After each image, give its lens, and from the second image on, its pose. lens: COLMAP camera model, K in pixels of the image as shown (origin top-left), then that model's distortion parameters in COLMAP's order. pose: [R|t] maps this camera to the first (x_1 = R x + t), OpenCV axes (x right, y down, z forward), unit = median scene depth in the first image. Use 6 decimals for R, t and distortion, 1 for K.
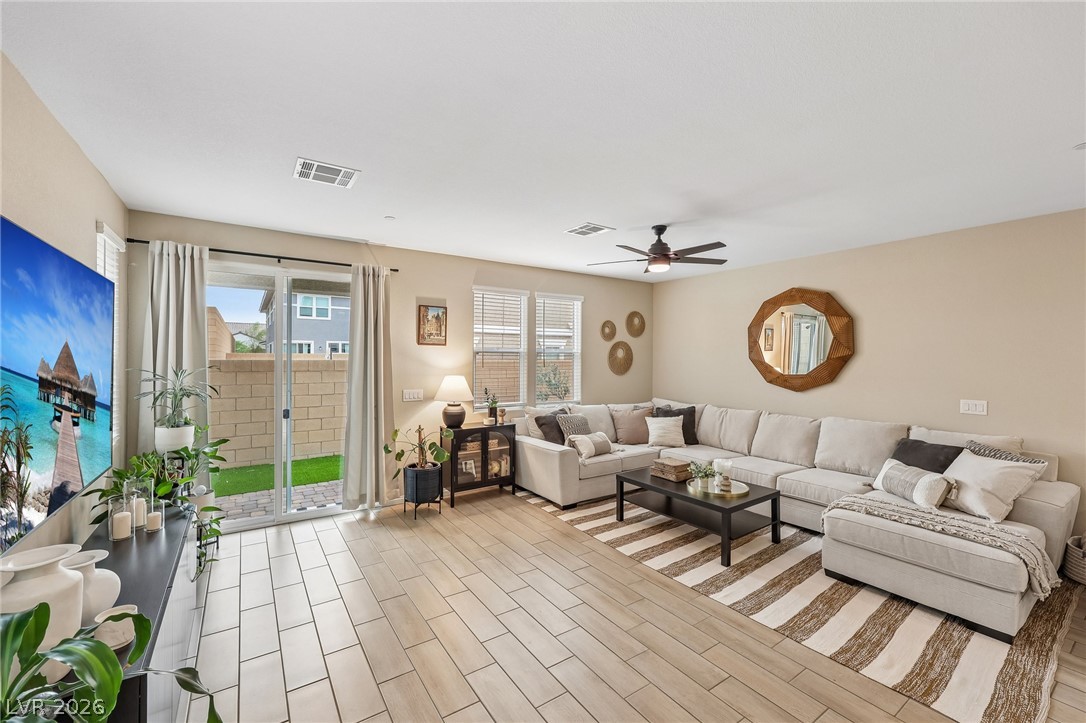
lens RADIAL K [[441.1, 0, 542.6], [0, 441.1, 354.9], [0, 0, 1]] dist [-0.000695, -0.000440]
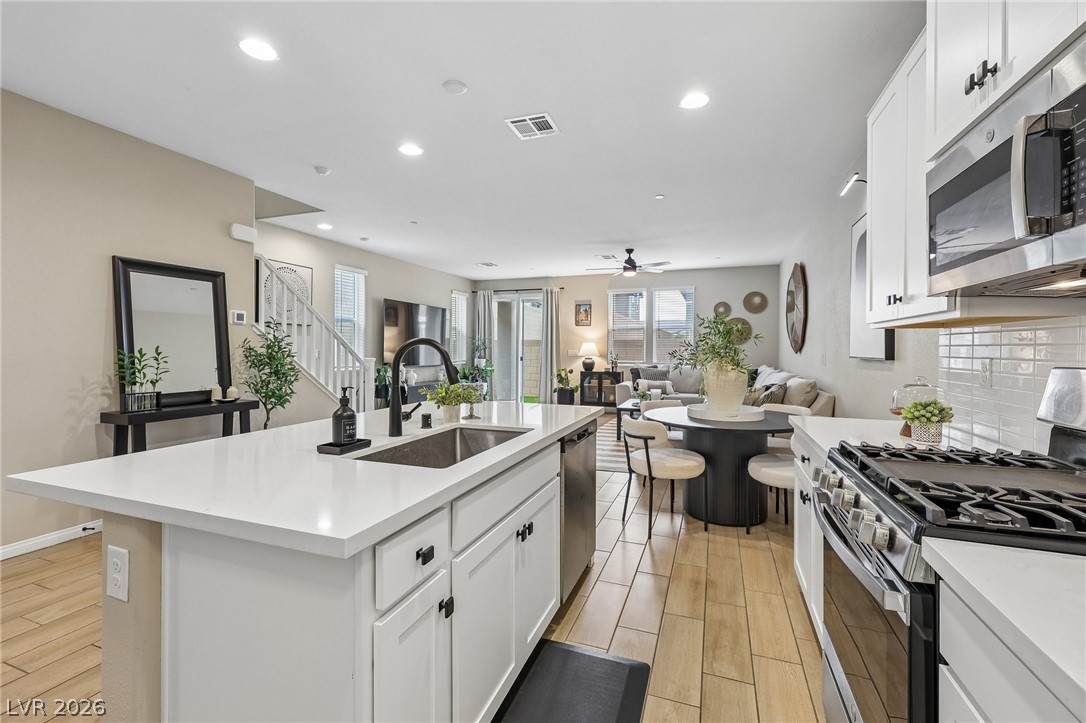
lens RADIAL K [[460.0, 0, 540.8], [0, 460.0, 349.5], [0, 0, 1]] dist [0.000387, -0.000098]
pose [[0.571914, 0.000286, -0.820313, 1.214058], [0.001439, 0.999998, 0.001351, 0.072849], [0.820312, -0.001953, 0.571913, -0.232004]]
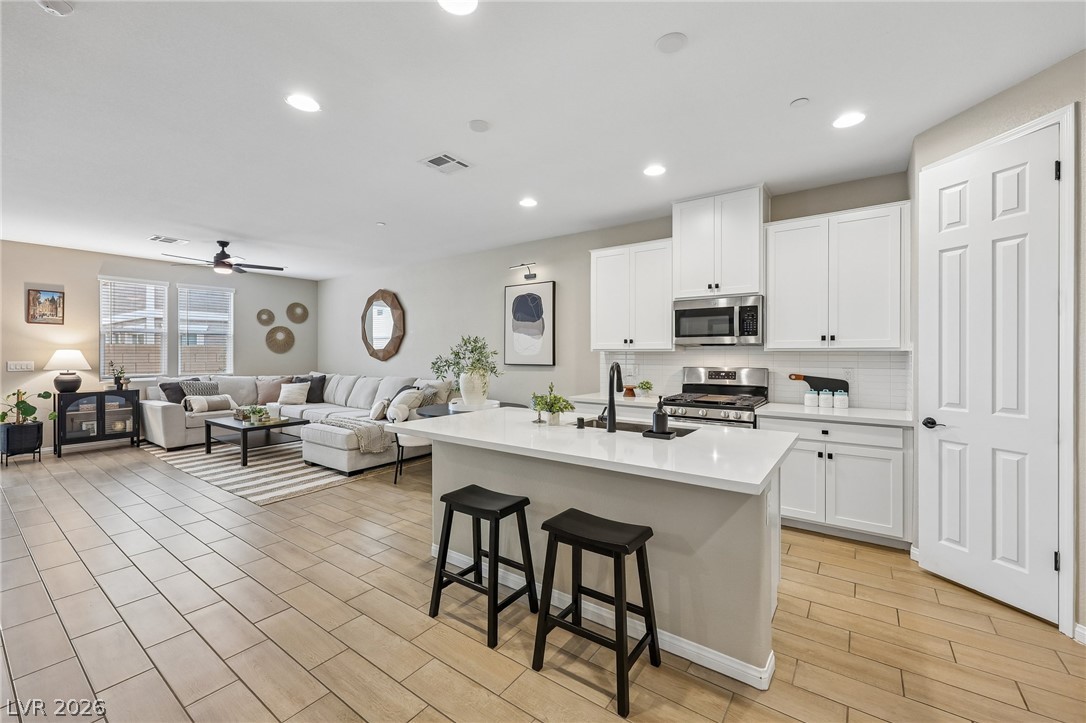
lens RADIAL K [[441.1, 0, 542.6], [0, 441.1, 354.9], [0, 0, 1]] dist [-0.000695, -0.000440]
pose [[0.941969, -0.004738, 0.335667, 0.606249], [0.001328, 0.999945, 0.010389, 0.050154], [-0.335697, -0.009340, 0.941924, -0.555169]]
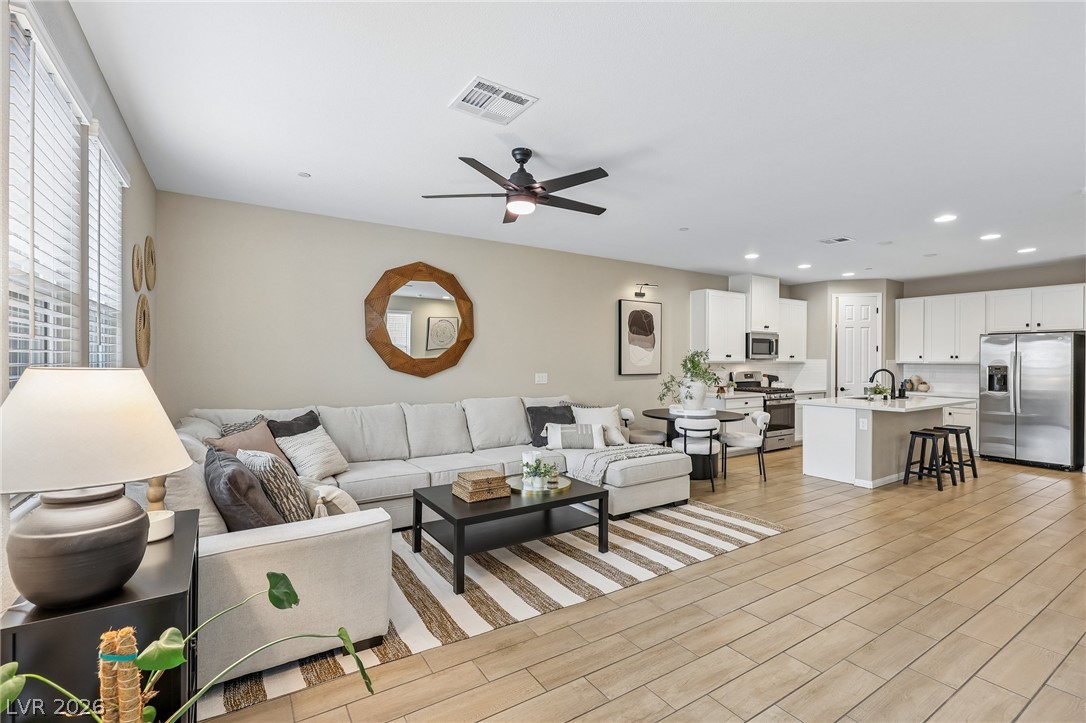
lens RADIAL K [[489.5, 0, 543.0], [0, 489.5, 361.5], [0, 0, 1]] dist [0.010753, 0.000091]
pose [[0.024897, -0.011997, 0.999618, -0.438289], [-0.011106, 0.999863, 0.012277, 0.036816], [-0.999628, -0.011407, 0.024760, 0.753210]]
